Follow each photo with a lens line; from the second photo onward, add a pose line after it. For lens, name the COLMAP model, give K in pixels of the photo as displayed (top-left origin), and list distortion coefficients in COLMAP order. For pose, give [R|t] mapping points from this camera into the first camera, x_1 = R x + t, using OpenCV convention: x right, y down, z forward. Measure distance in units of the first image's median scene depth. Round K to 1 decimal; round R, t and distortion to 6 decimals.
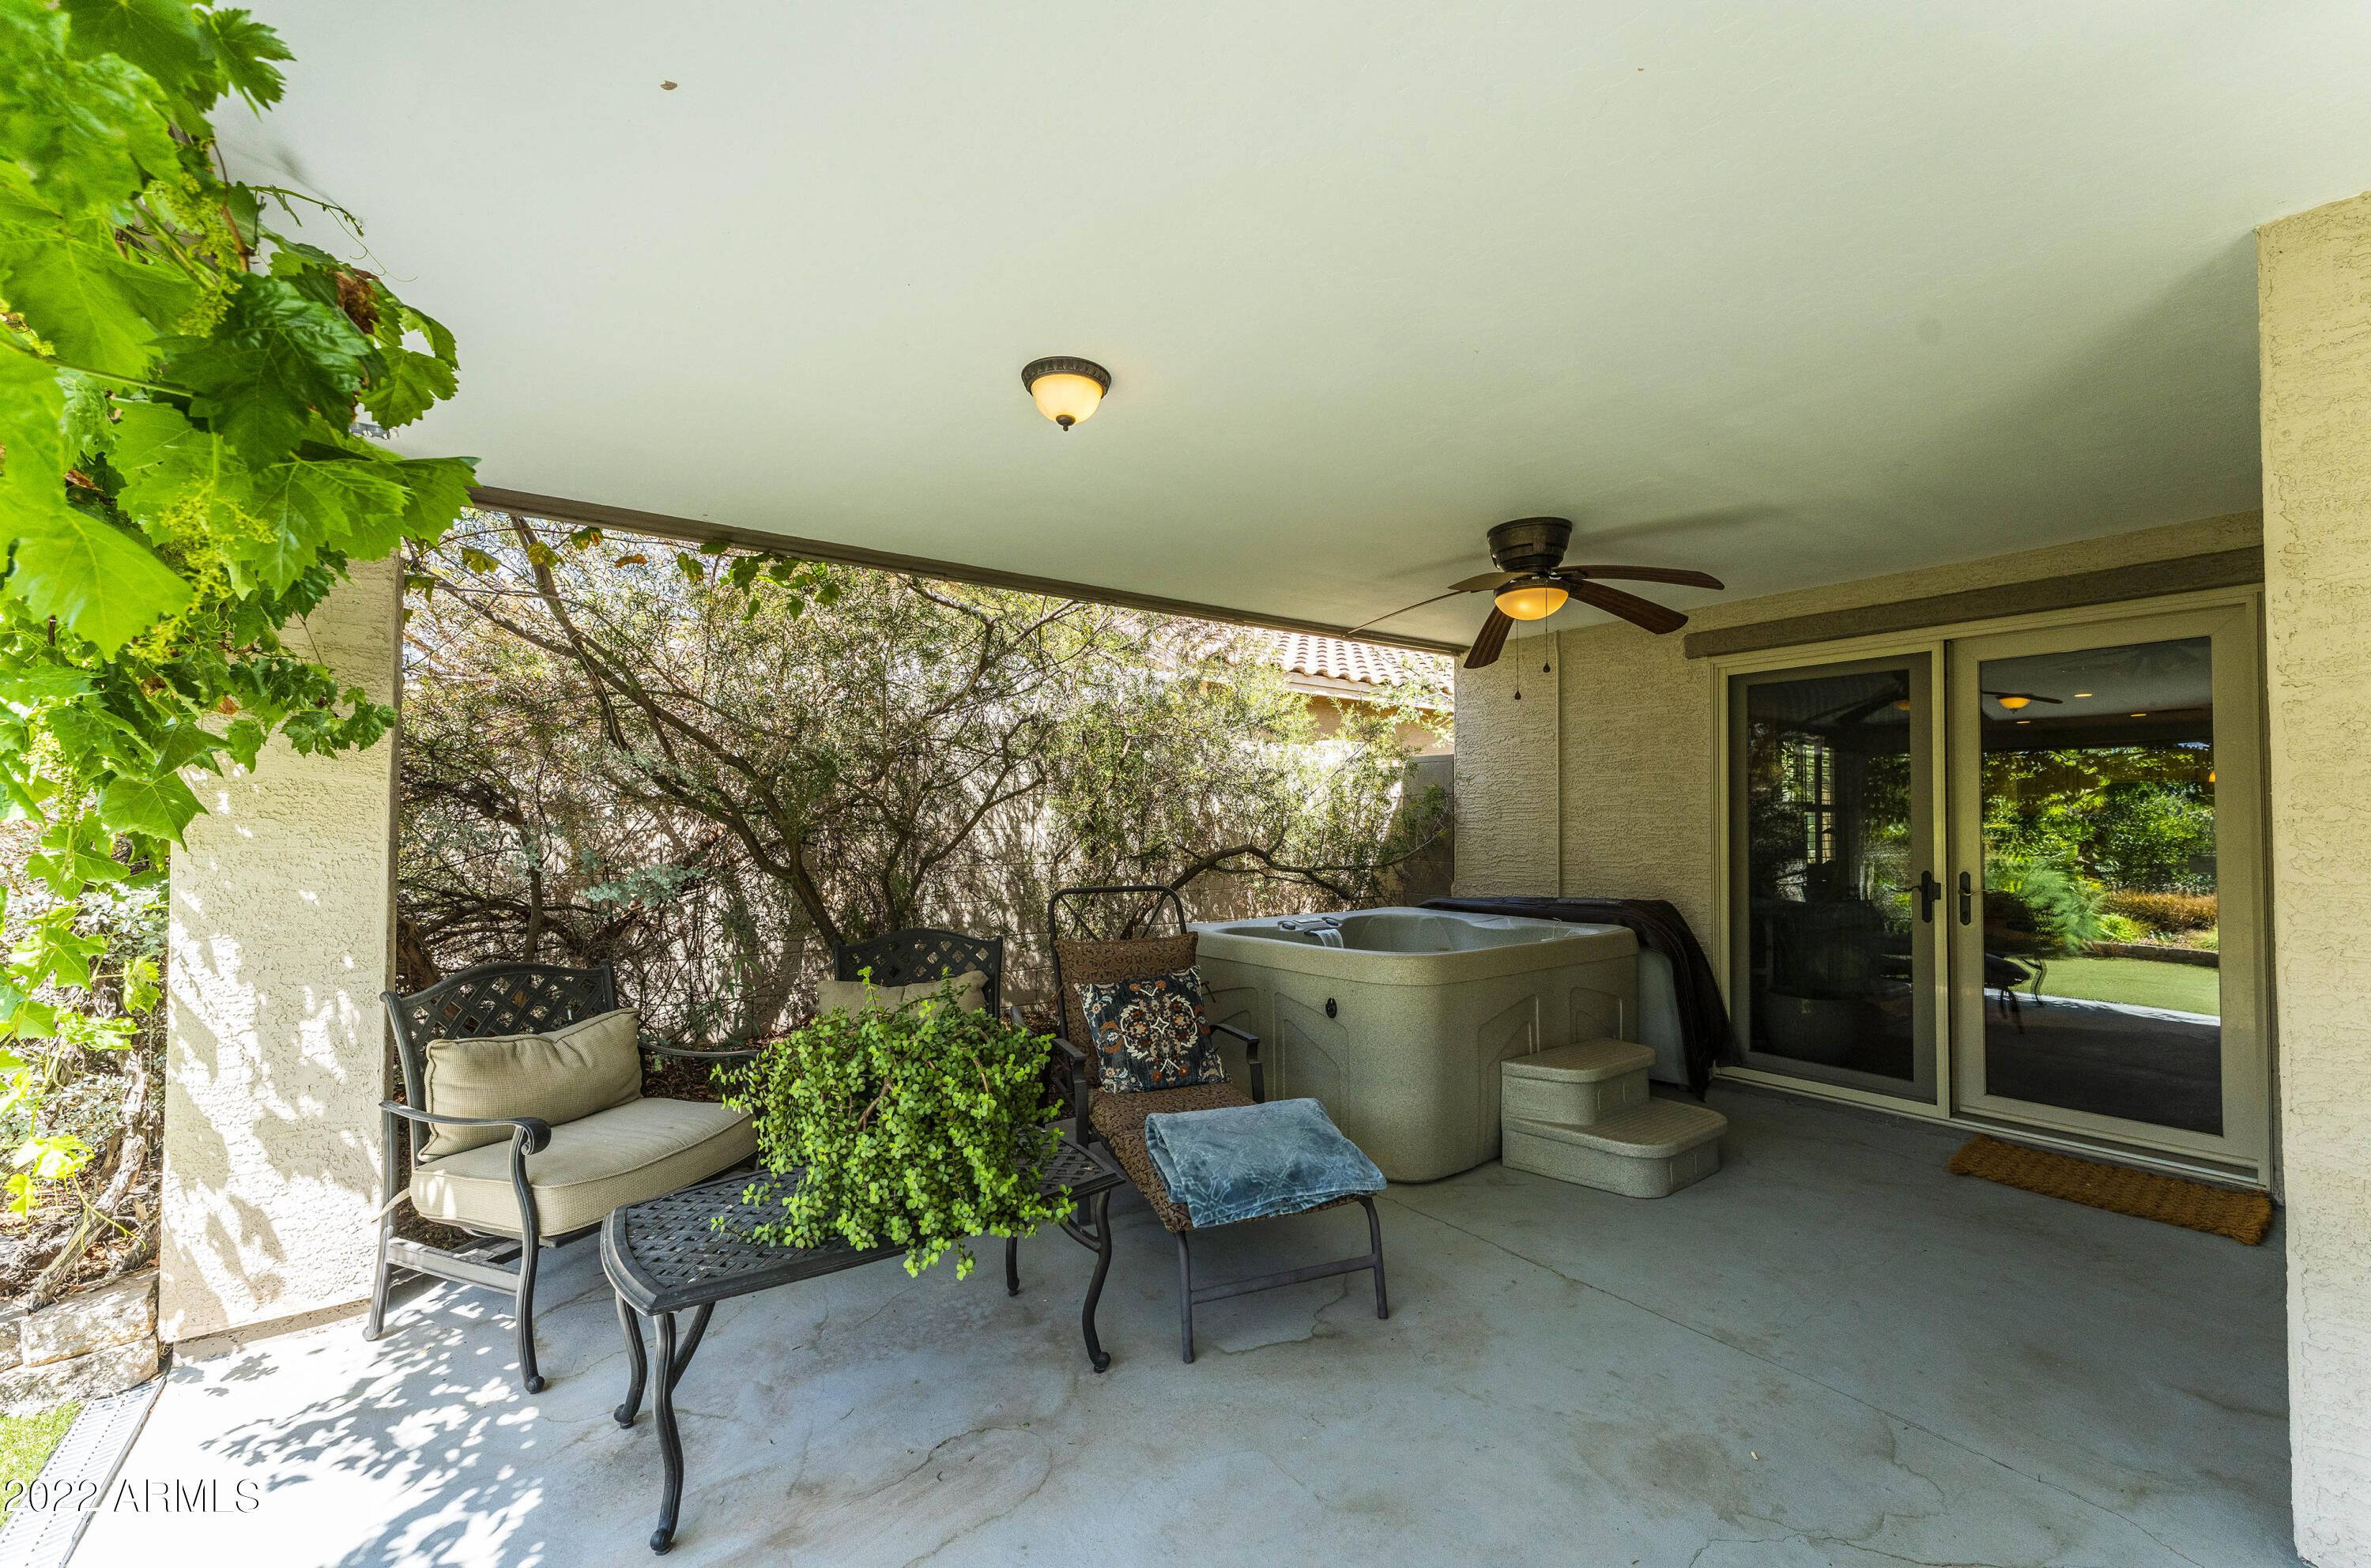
lens RADIAL K [[944.1, 0, 1191.1], [0, 944.1, 799.1], [0, 0, 1]] dist [-0.000507, 0.001374]
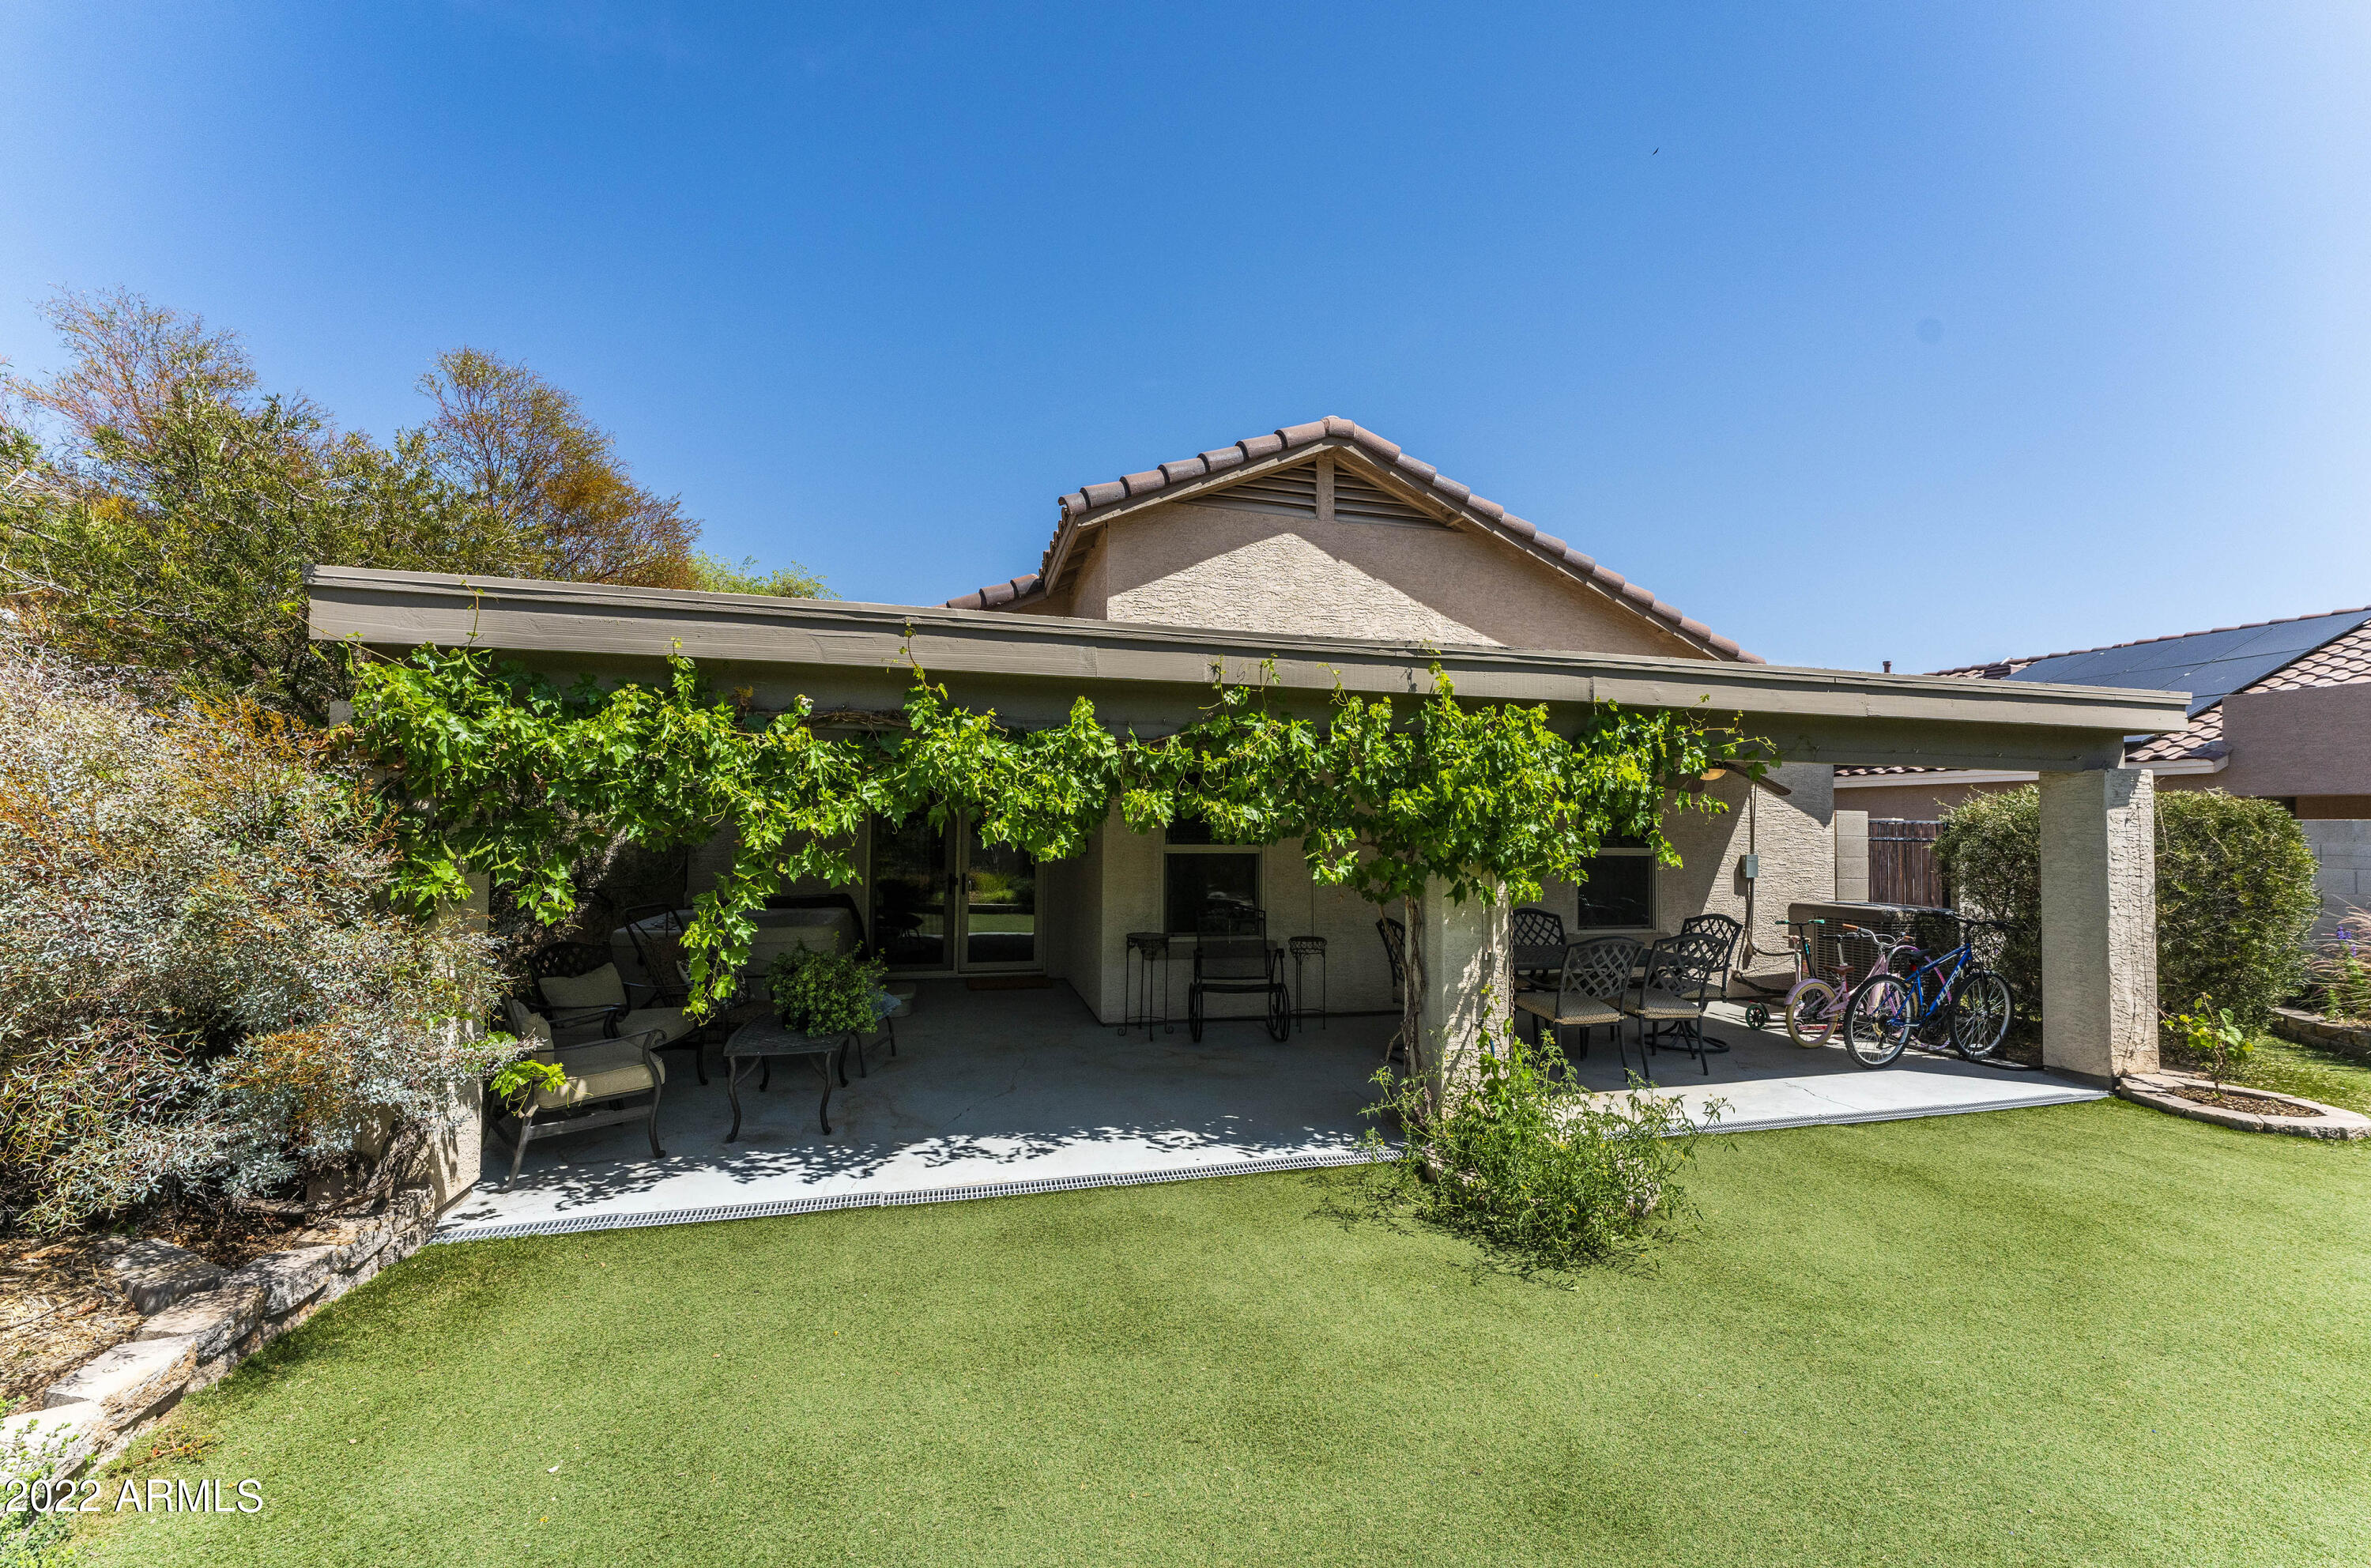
lens RADIAL K [[944.1, 0, 1196.2], [0, 944.1, 796.8], [0, 0, 1]] dist [-0.000507, 0.001374]
pose [[0.383469, 0.030924, 0.923036, -1.450834], [-0.033531, 0.999247, -0.019547, -0.111765], [-0.922945, -0.023455, 0.384217, -0.583132]]
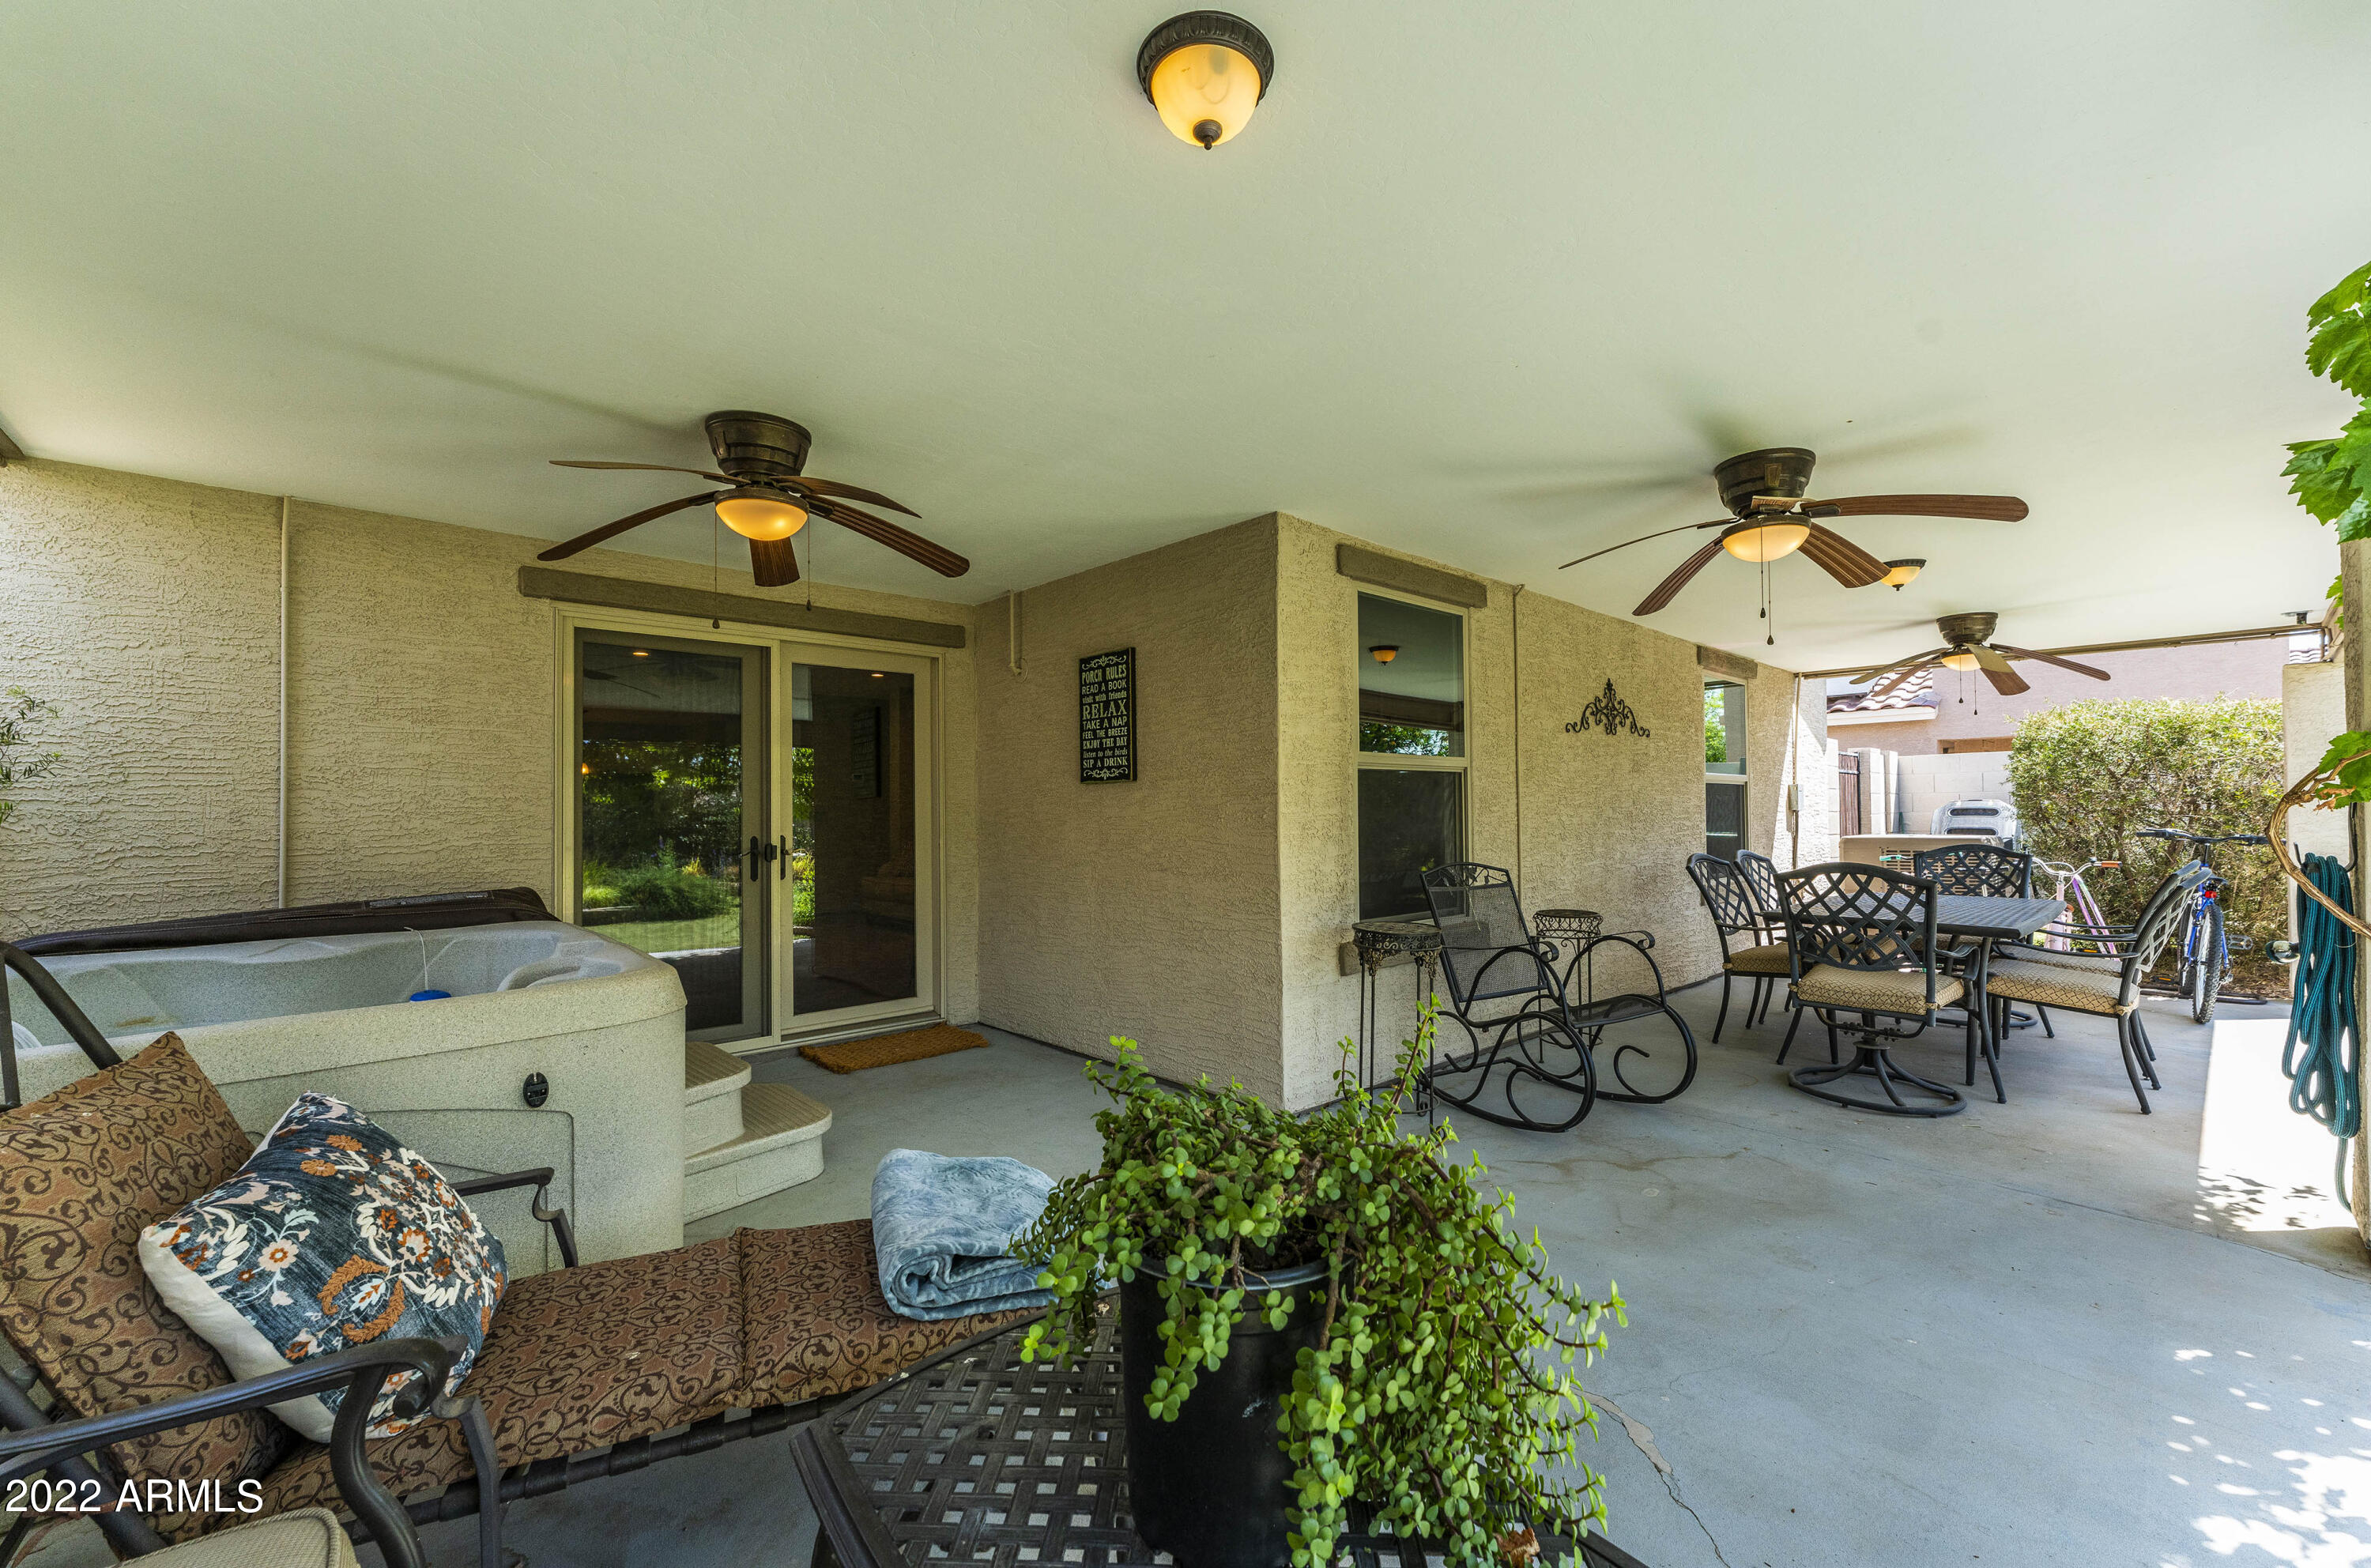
lens RADIAL K [[944.1, 0, 1198.4], [0, 944.1, 798.8], [0, 0, 1]] dist [-0.000507, 0.001374]
pose [[-0.089795, 0.011394, 0.995895, -0.512166], [-0.017940, 0.999754, -0.013055, 0.043973], [-0.995799, -0.019038, -0.089569, 0.697372]]
